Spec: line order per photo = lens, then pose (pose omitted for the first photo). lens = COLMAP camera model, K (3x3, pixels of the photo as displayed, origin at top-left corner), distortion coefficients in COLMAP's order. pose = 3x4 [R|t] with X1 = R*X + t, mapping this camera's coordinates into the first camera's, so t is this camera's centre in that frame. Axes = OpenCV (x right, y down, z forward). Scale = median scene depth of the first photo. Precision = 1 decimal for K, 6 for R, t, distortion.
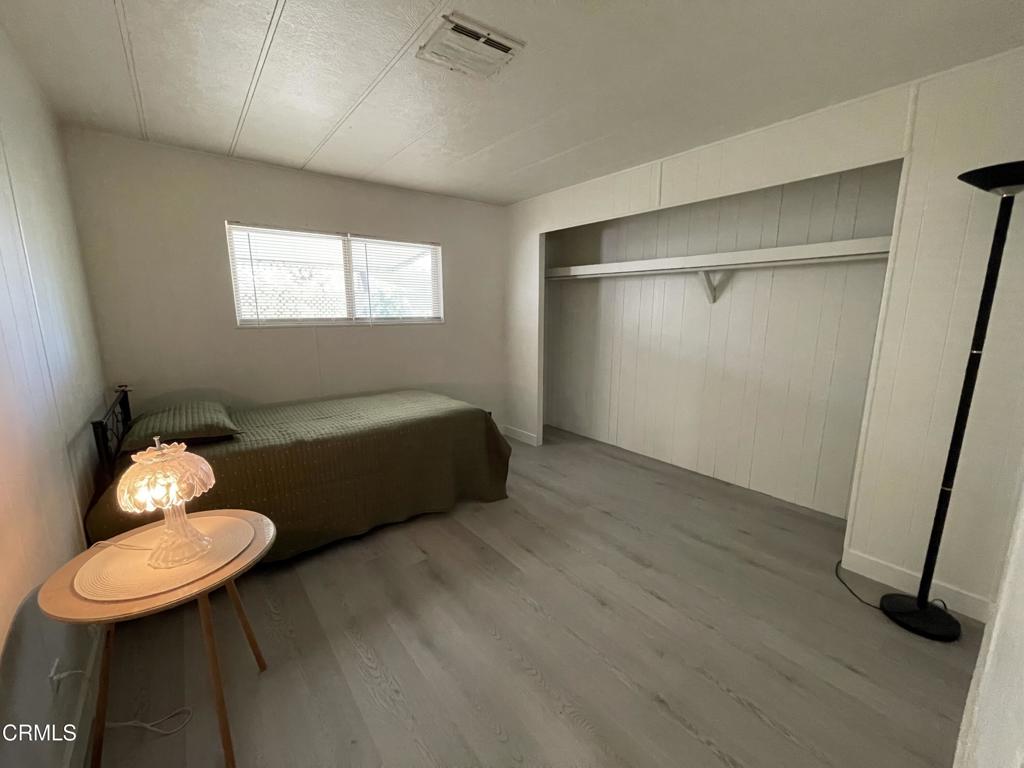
lens RADIAL K [[417.0, 0, 507.3], [0, 417.0, 385.2], [0, 0, 1]] dist [0.001147, -0.000051]
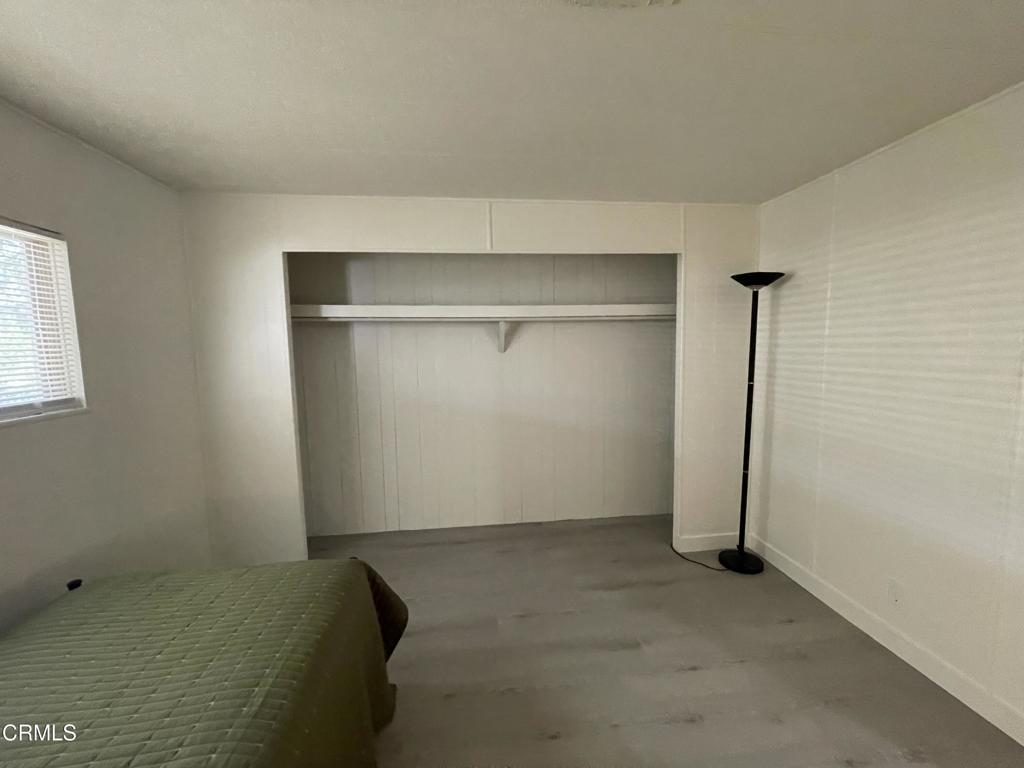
lens RADIAL K [[417.0, 0, 511.1], [0, 417.0, 381.4], [0, 0, 1]] dist [0.001147, -0.000051]
pose [[0.509711, -0.086162, 0.856020, -0.361435], [0.175804, 0.984409, -0.005596, -0.117165], [-0.842192, 0.153344, 0.516912, 0.466201]]
